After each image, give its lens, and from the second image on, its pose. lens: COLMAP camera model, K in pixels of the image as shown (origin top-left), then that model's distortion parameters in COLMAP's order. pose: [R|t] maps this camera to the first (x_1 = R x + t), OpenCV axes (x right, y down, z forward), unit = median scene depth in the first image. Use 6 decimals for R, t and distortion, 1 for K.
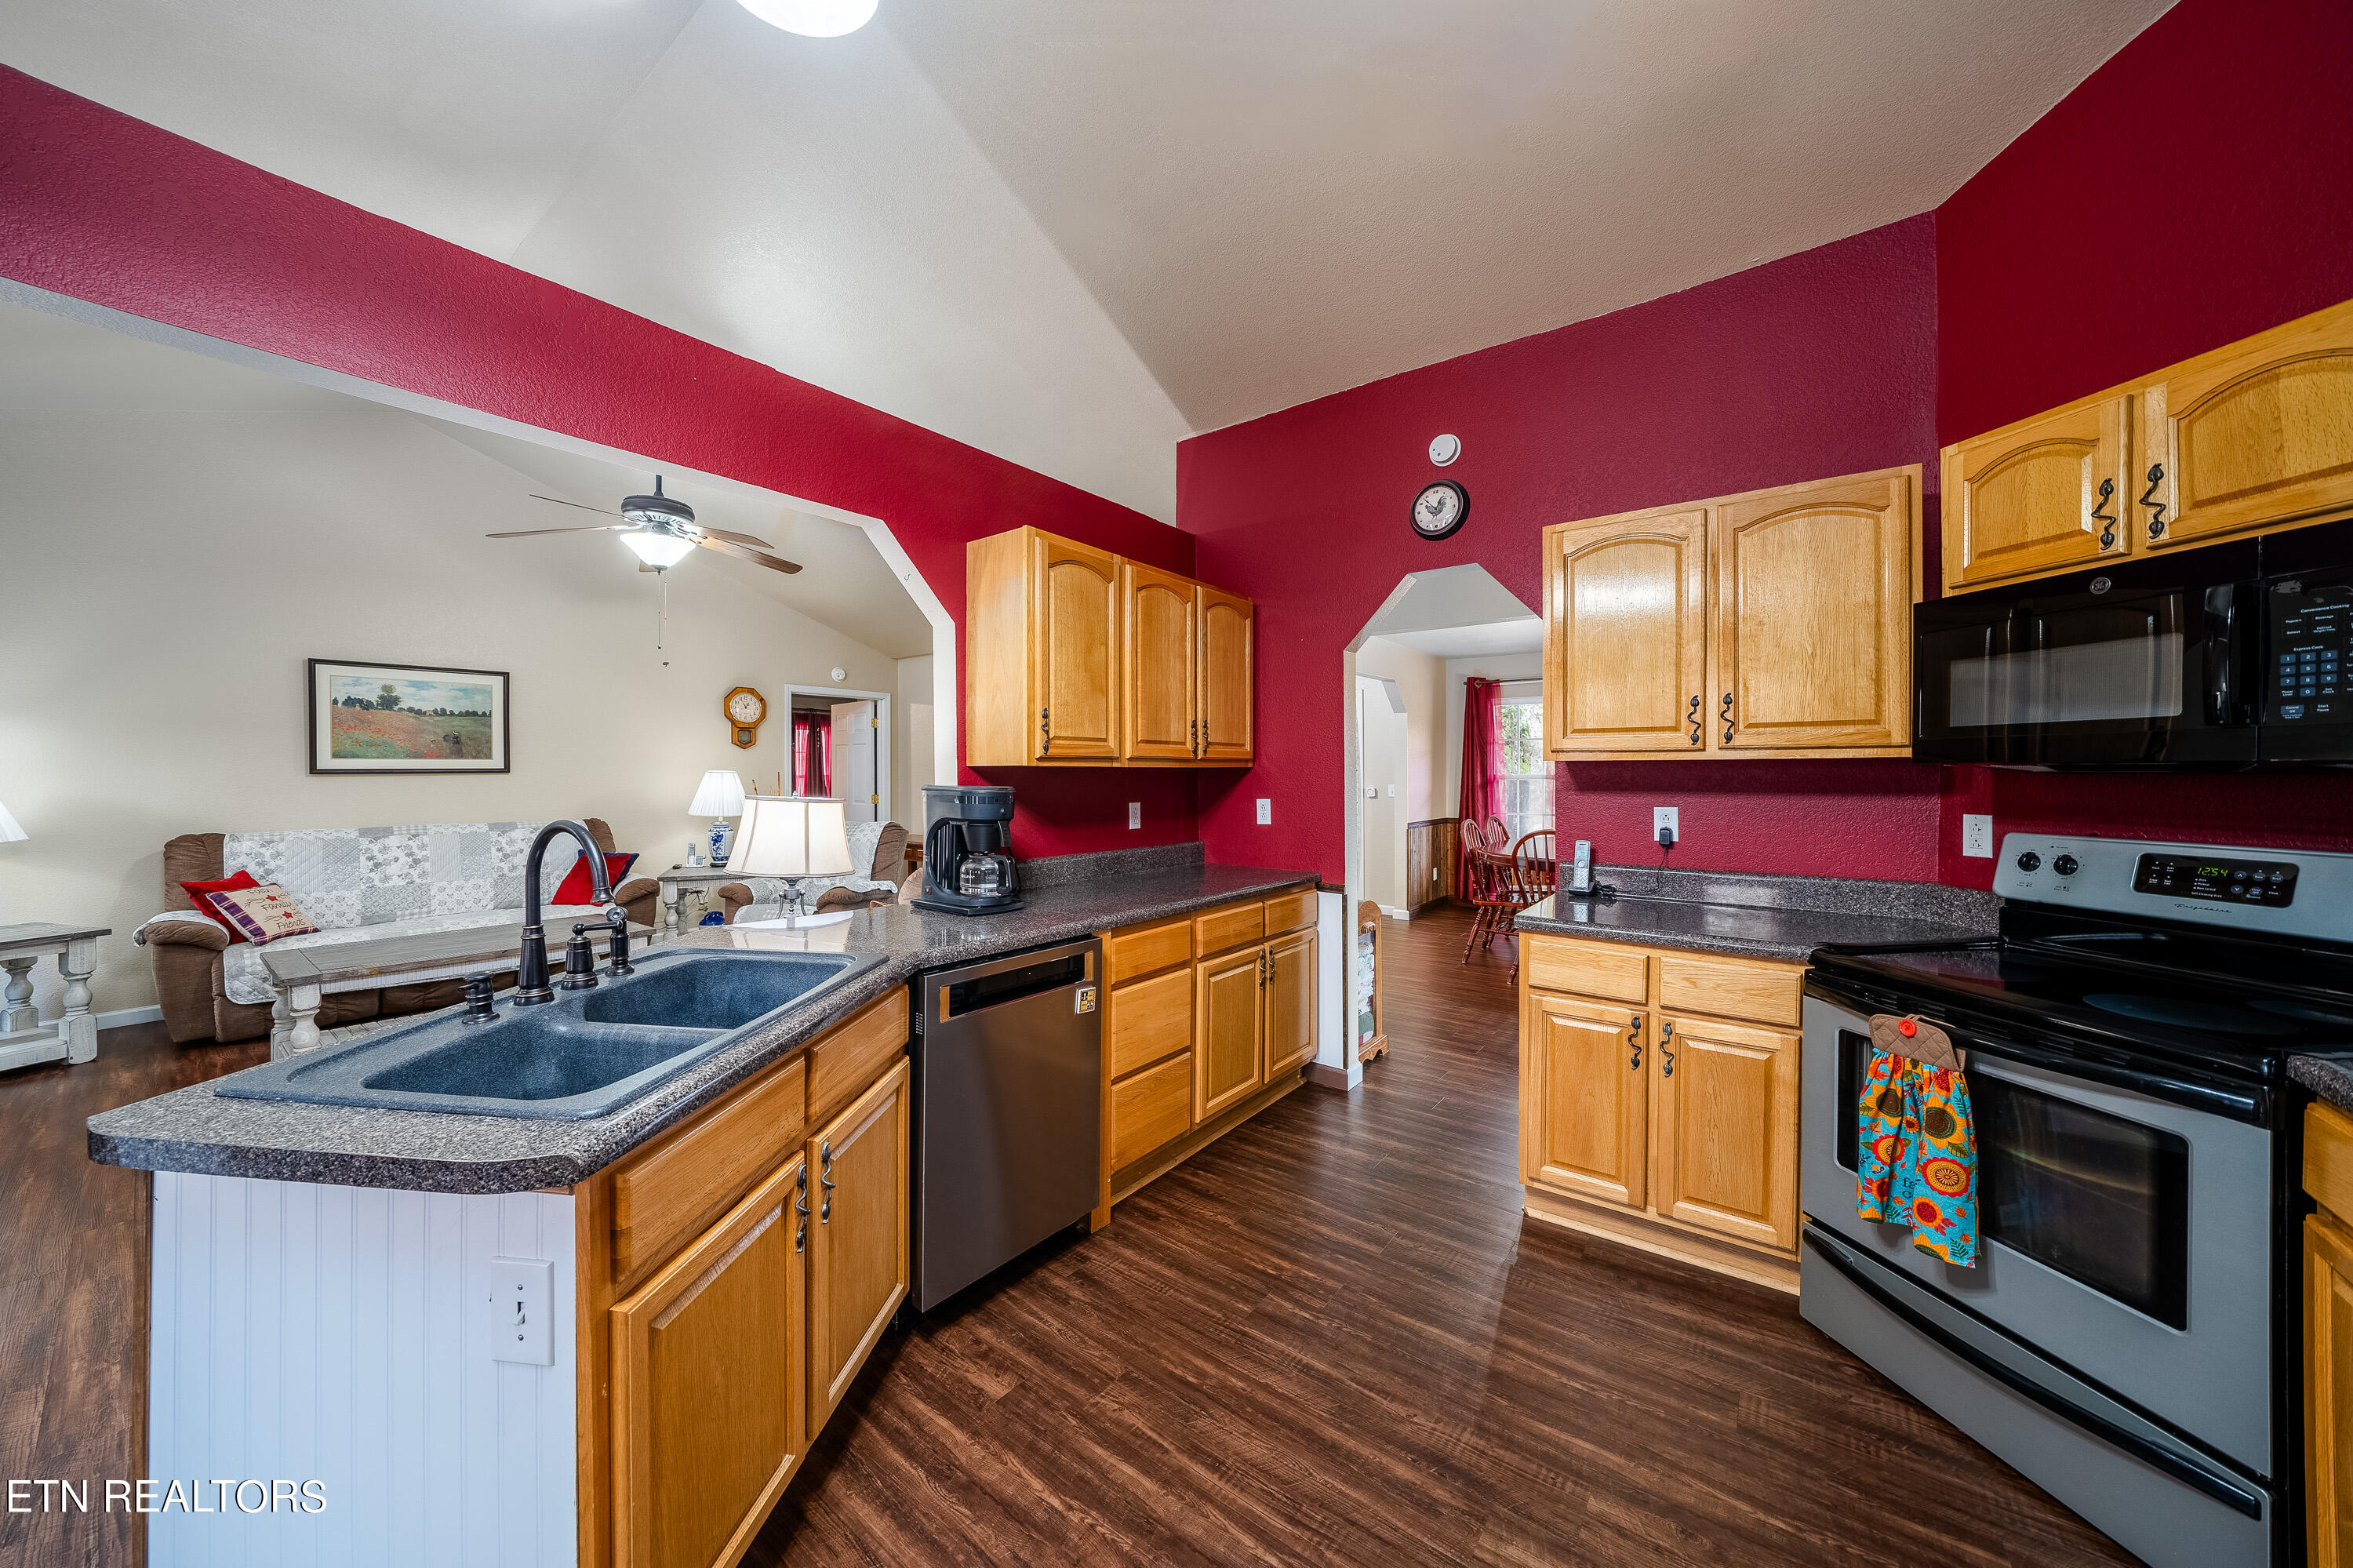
lens RADIAL K [[827.0, 0, 1163.8], [0, 827.0, 778.2], [0, 0, 1]] dist [-0.018763, 0.005773]
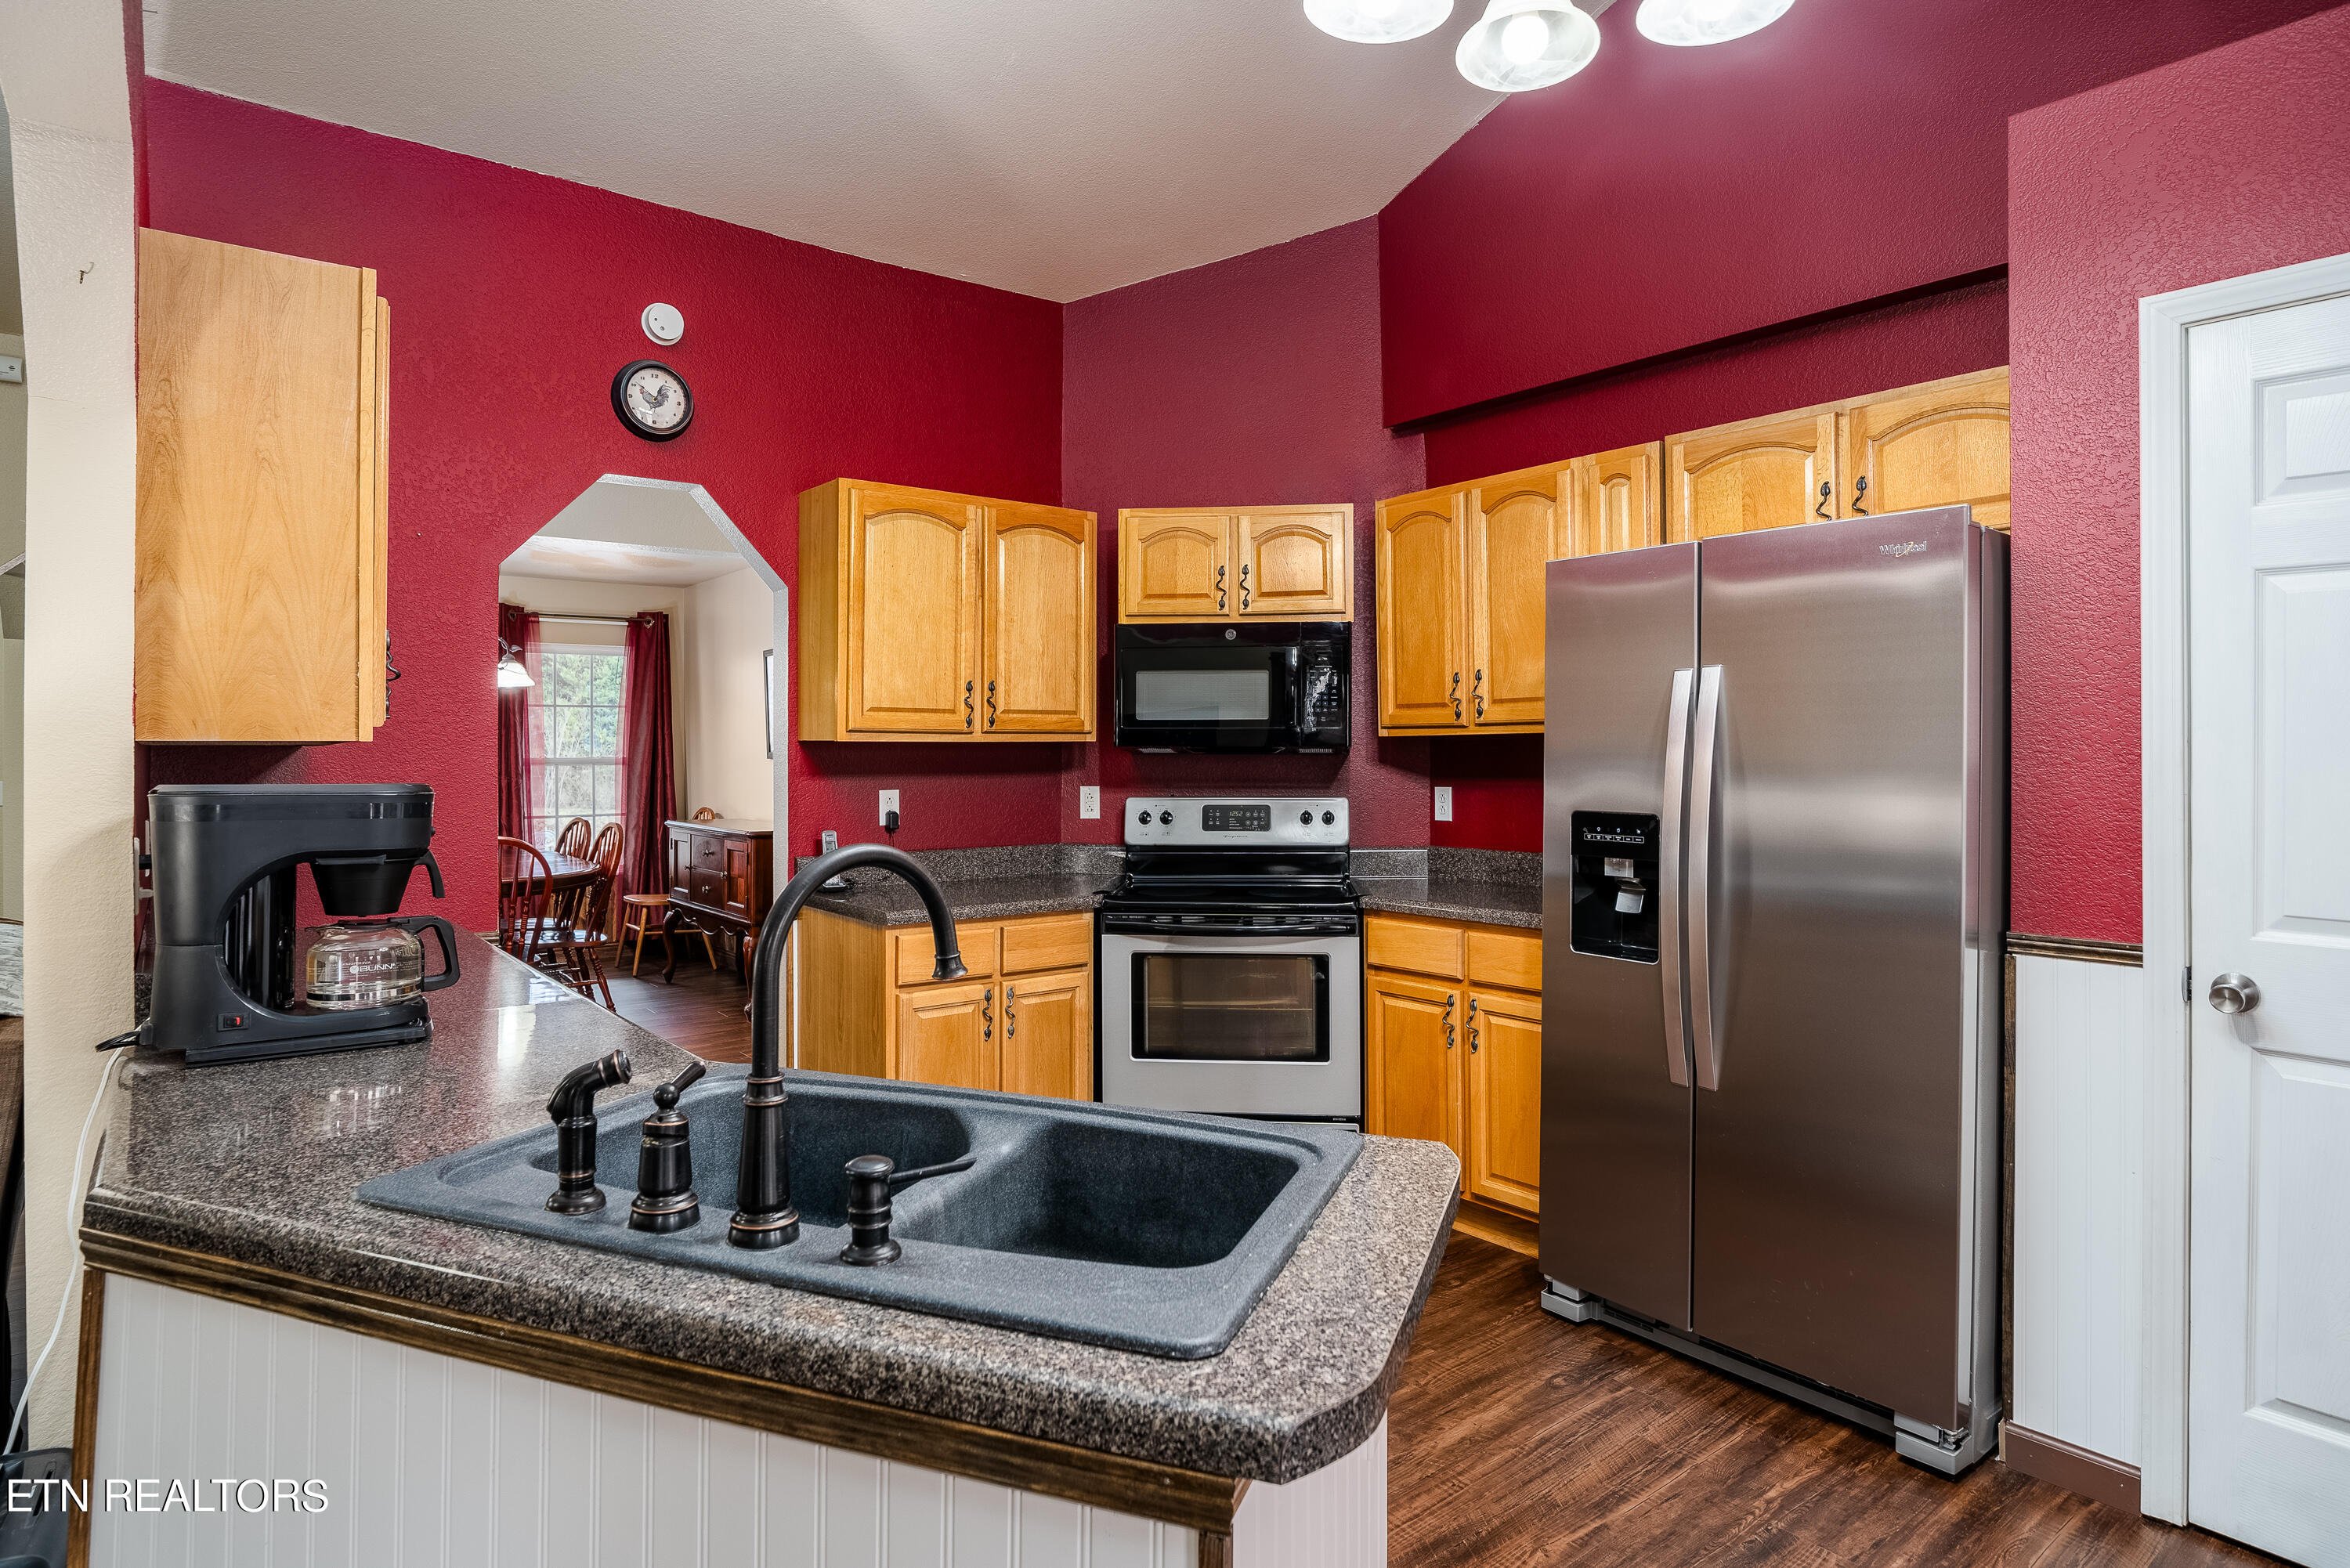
lens RADIAL K [[1275.4, 0, 1174.9], [0, 1275.4, 747.6], [0, 0, 1]] dist [0.001960, 0.000045]
pose [[0.232155, 0.005851, 0.972661, -1.047694], [0.010753, 0.999905, -0.008582, 0.002184], [-0.972619, 0.012452, 0.232070, 0.439470]]
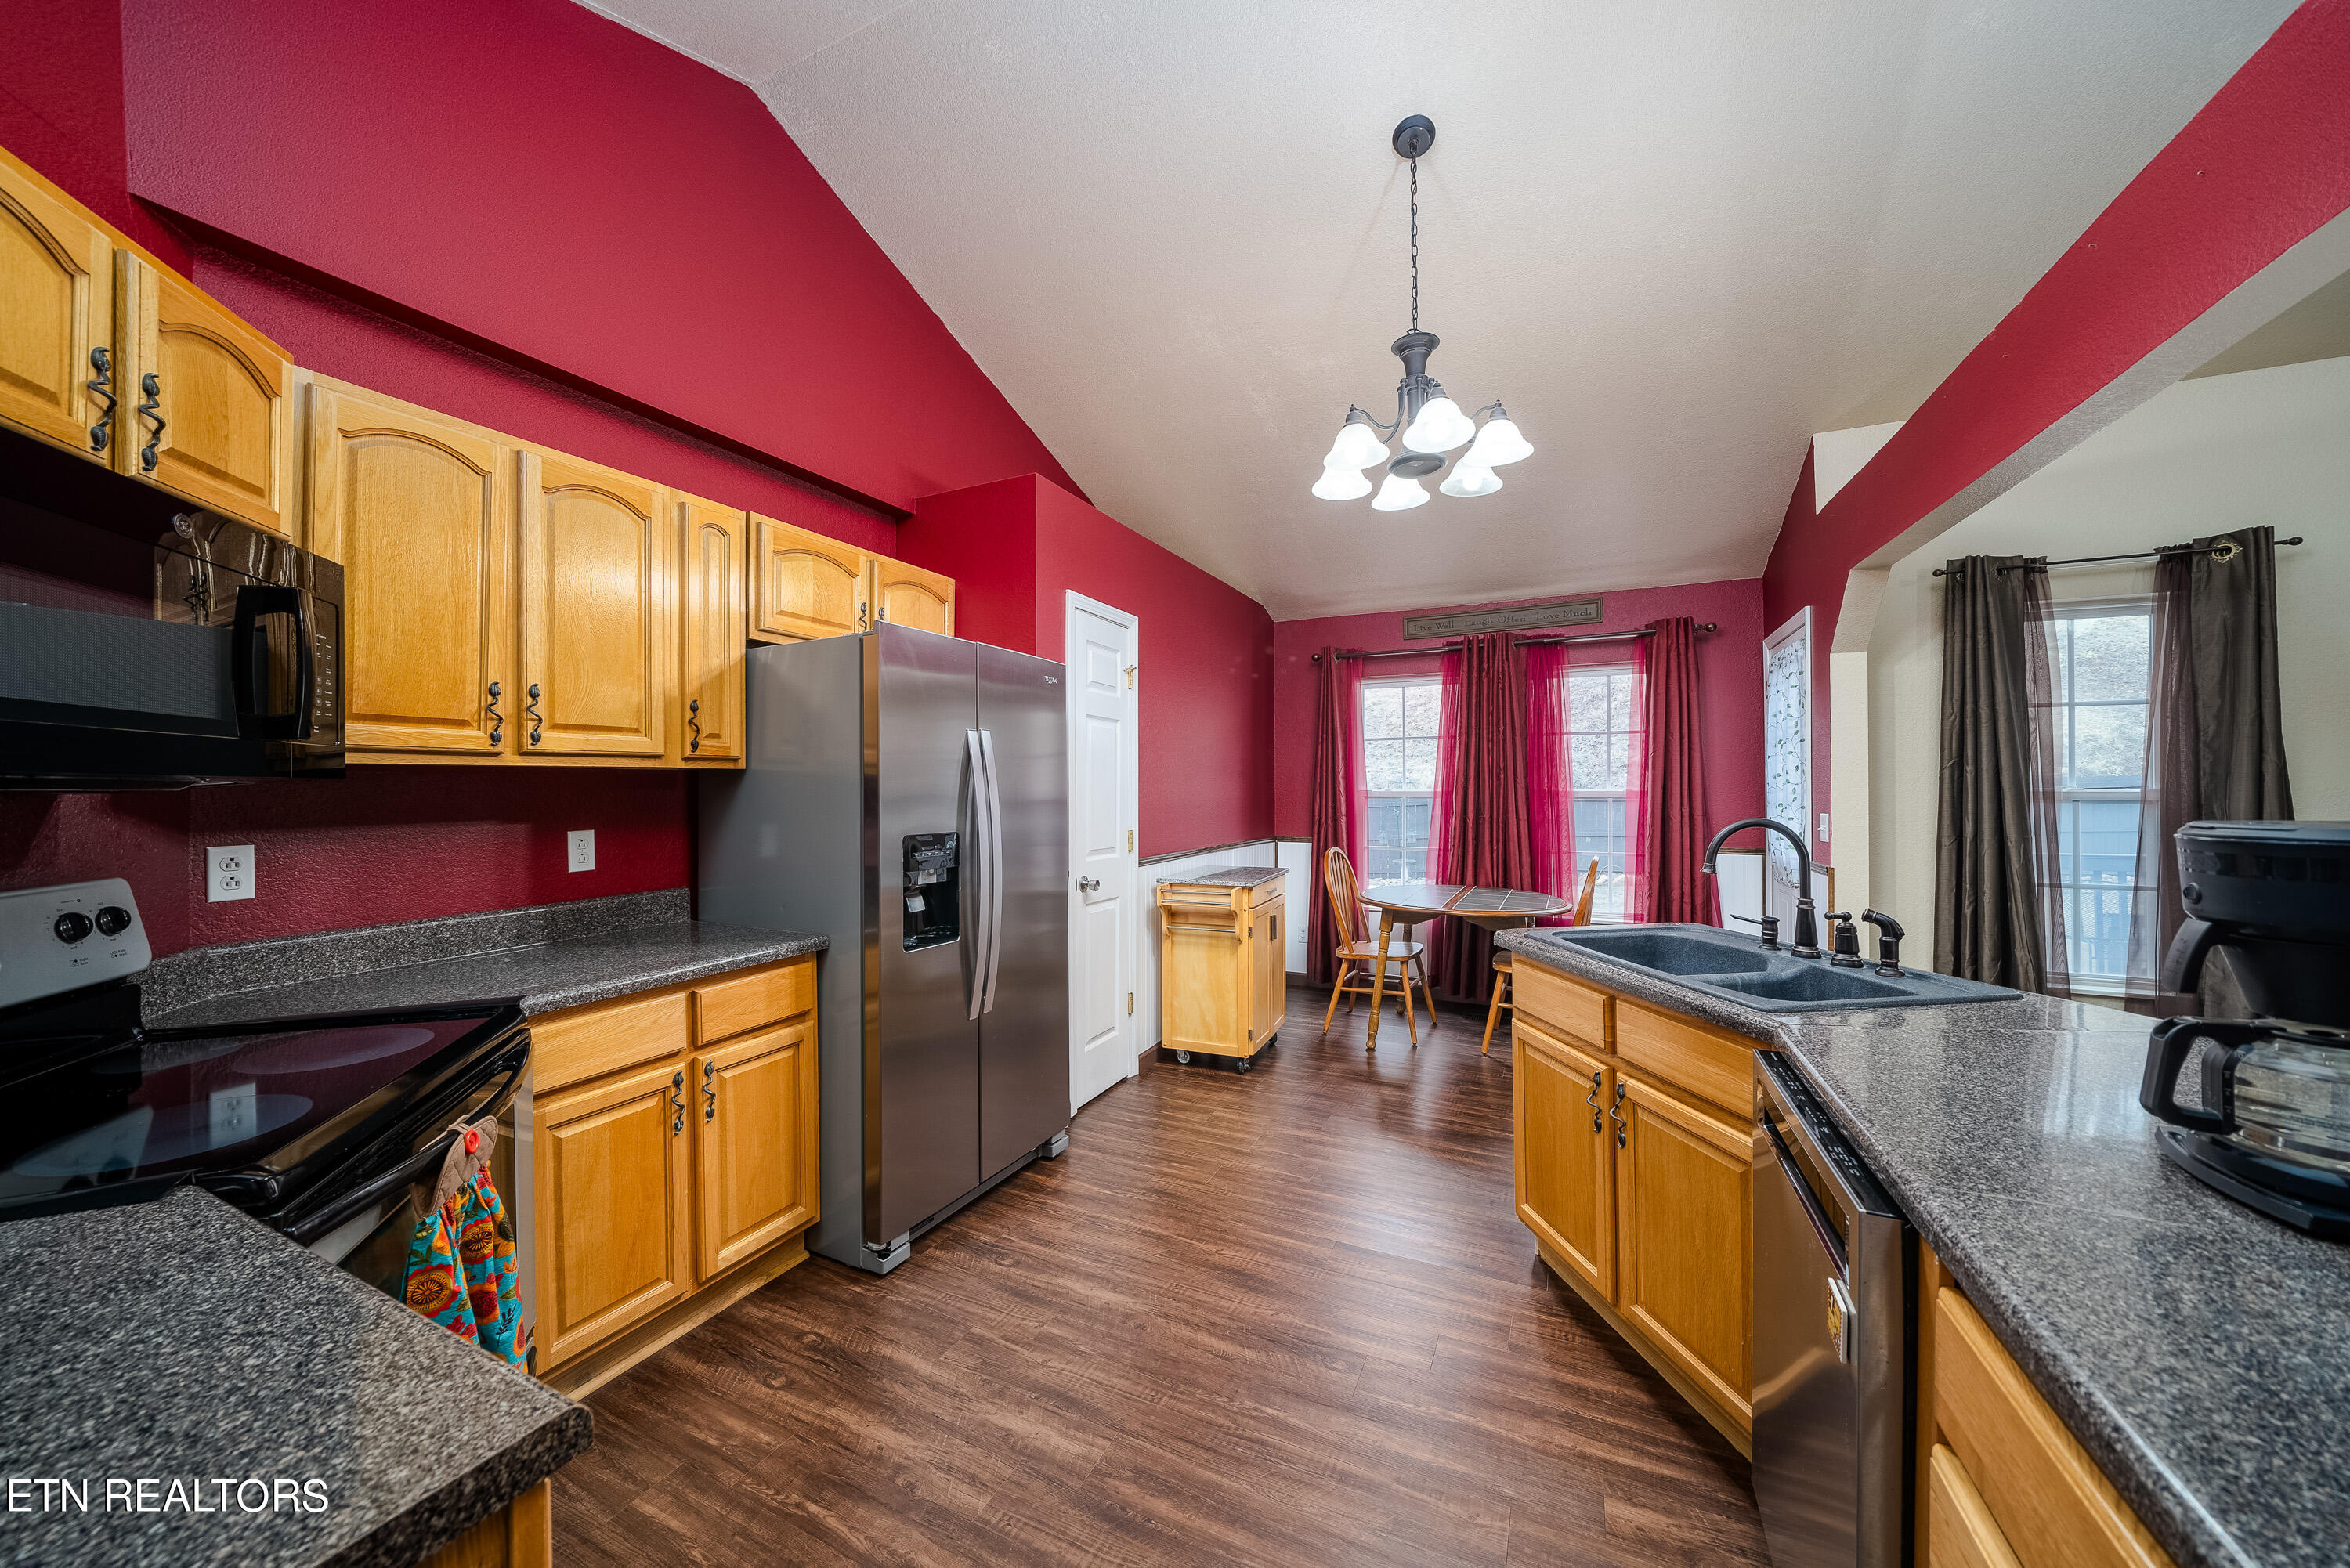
lens RADIAL K [[825.9, 0, 1162.3], [0, 825.9, 778.2], [0, 0, 1]] dist [-0.018763, 0.005773]
pose [[-0.979885, 0.001142, -0.199561, 0.370953], [0.000511, 0.999995, 0.003214, -0.016952], [0.199564, 0.003048, -0.979880, 1.528555]]
